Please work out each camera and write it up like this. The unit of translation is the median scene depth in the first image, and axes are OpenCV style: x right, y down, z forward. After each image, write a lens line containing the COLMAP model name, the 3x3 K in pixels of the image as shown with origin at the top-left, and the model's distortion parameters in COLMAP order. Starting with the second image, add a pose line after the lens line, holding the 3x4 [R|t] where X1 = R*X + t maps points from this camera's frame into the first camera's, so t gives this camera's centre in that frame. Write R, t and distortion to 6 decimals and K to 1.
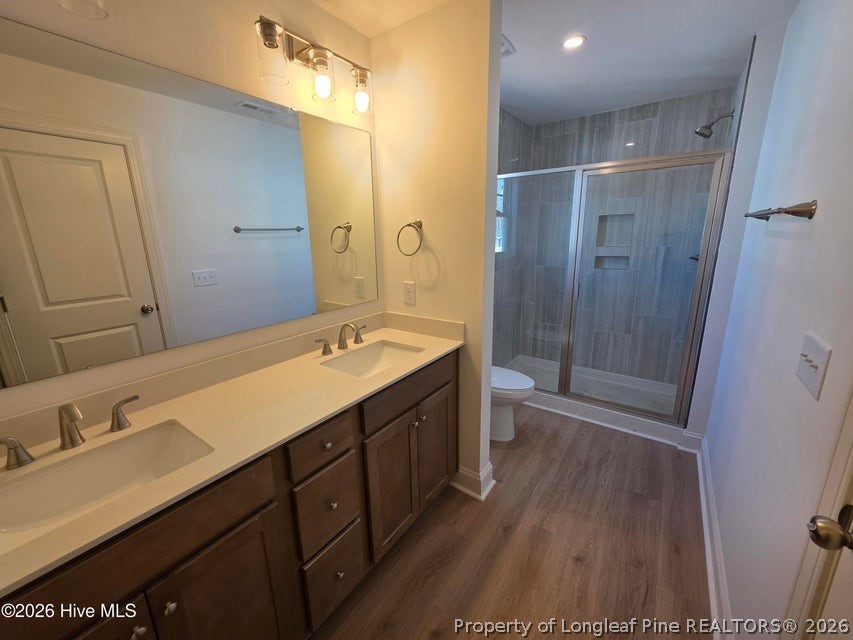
lens RADIAL K [[341.6, 0, 425.8], [0, 341.6, 320.1], [0, 0, 1]] dist [0.000478, 0.000402]
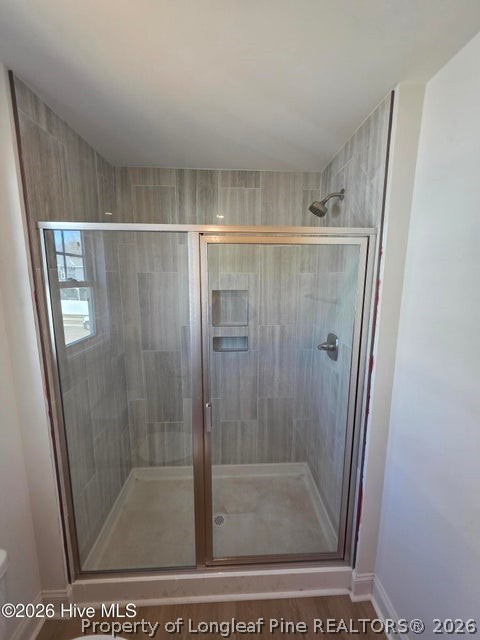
lens RADIAL K [[256.3, 0, 239.1], [0, 256.3, 320.6], [0, 0, 1]] dist [0.000478, 0.000402]
pose [[0.792164, -0.071571, 0.606097, 0.177428], [0.126464, 0.990795, -0.048291, -0.196537], [-0.597062, 0.114904, 0.793923, 0.478607]]
